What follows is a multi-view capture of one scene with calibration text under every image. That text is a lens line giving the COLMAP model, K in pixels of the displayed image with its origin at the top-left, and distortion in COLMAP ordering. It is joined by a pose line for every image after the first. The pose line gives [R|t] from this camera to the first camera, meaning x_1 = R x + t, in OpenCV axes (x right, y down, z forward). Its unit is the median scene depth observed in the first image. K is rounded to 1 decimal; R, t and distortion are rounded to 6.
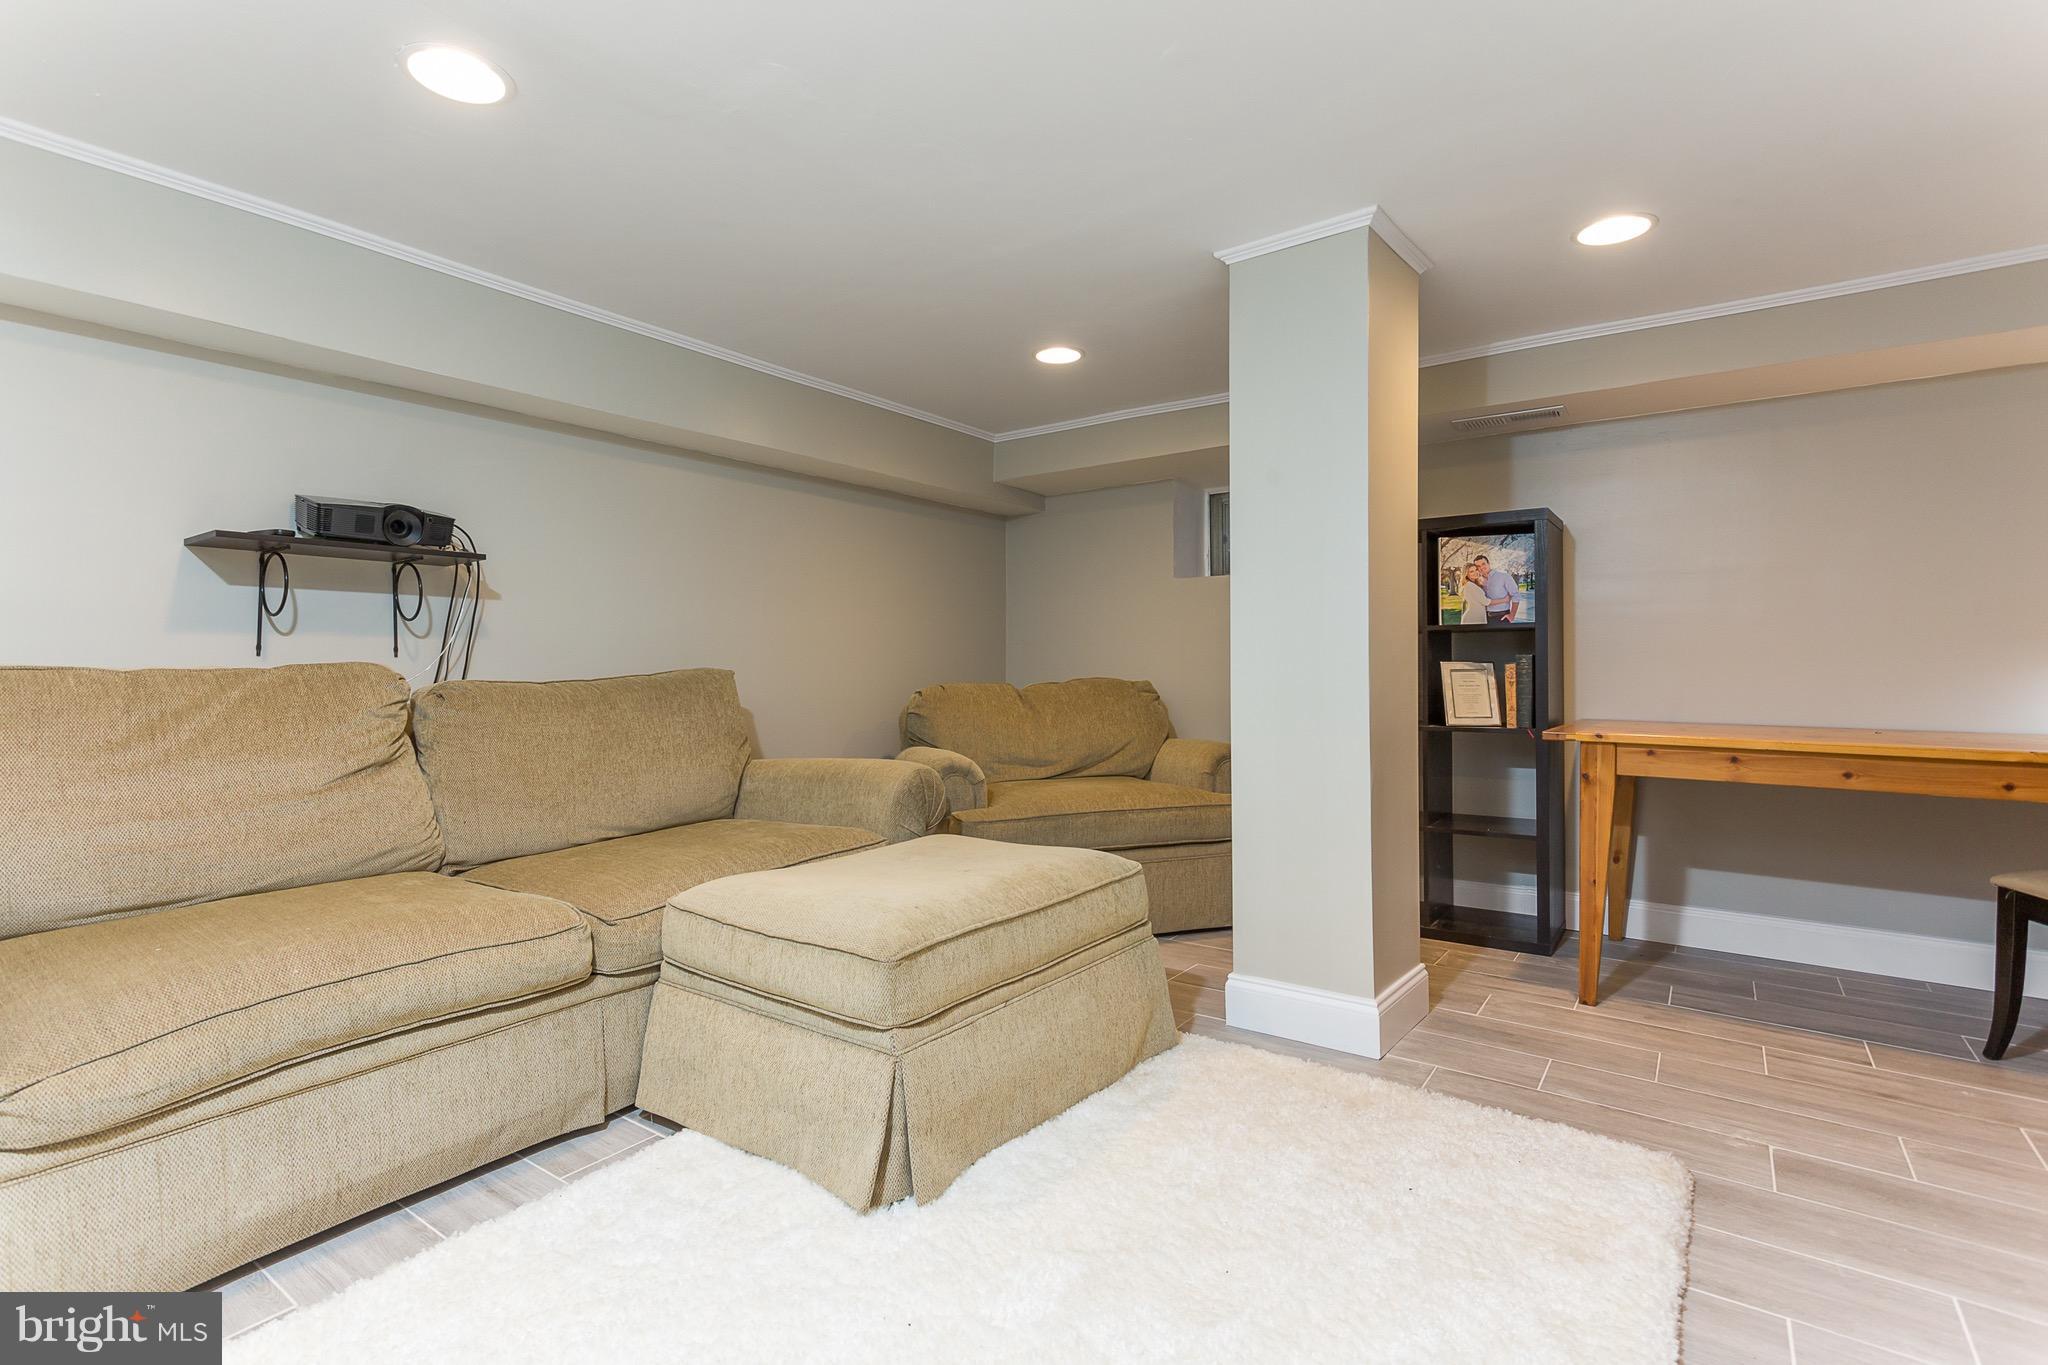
lens RADIAL K [[949.8, 0, 1059.4], [0, 949.8, 674.7], [0, 0, 1]] dist [-0.002652, 0.000277]
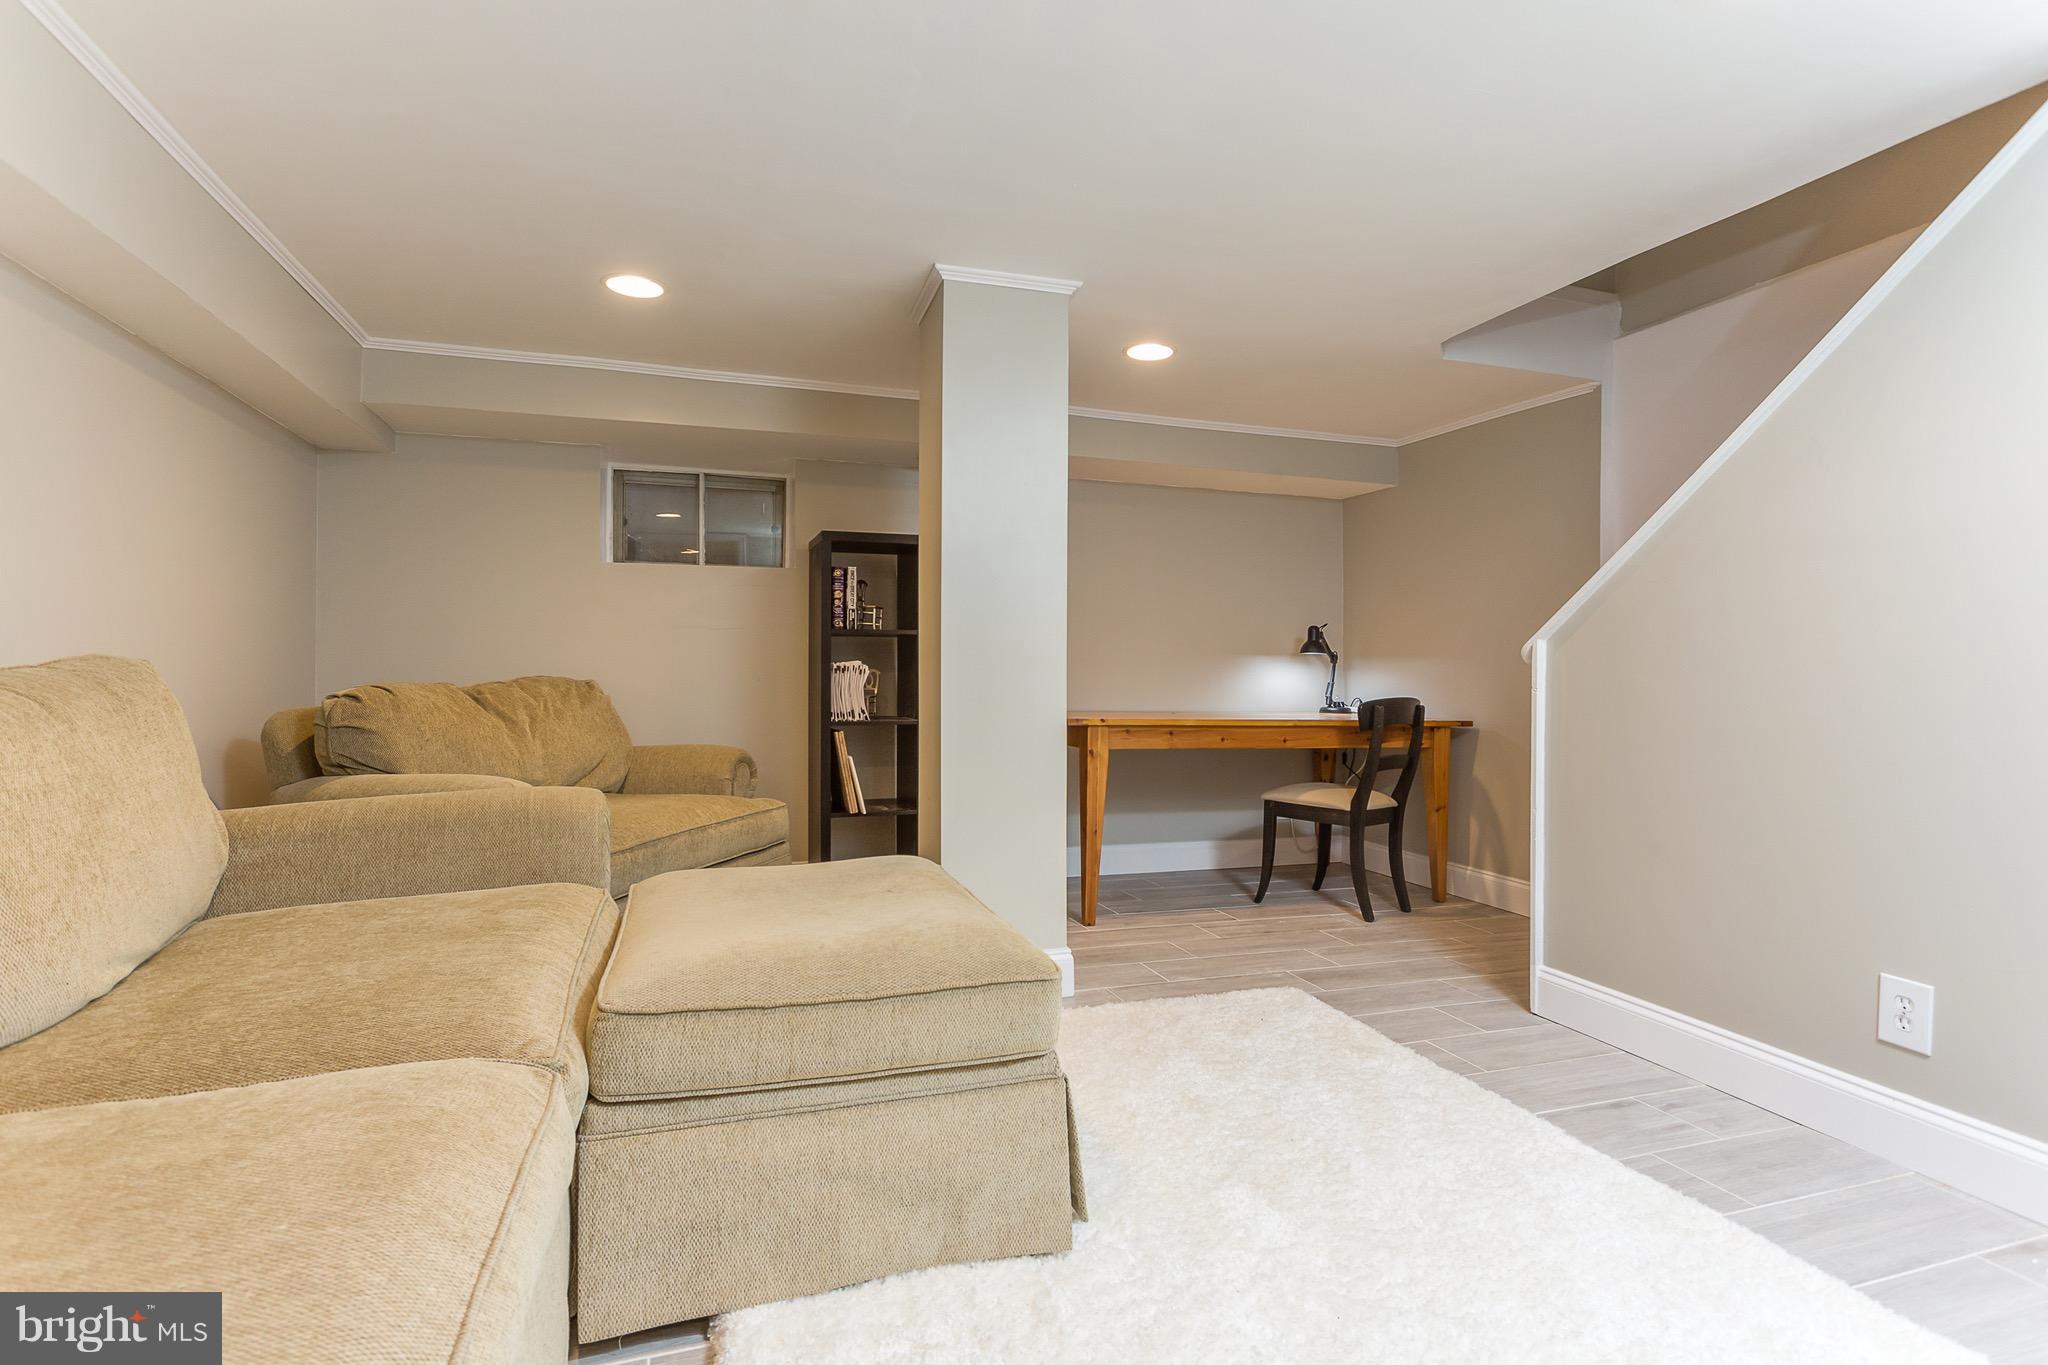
lens RADIAL K [[949.8, 0, 1059.4], [0, 949.8, 674.7], [0, 0, 1]] dist [-0.002652, 0.000277]
pose [[0.595277, 0.004581, 0.803508, -0.615261], [-0.002798, 0.999990, -0.003628, 0.005836], [-0.803516, -0.000088, 0.595283, 0.292275]]
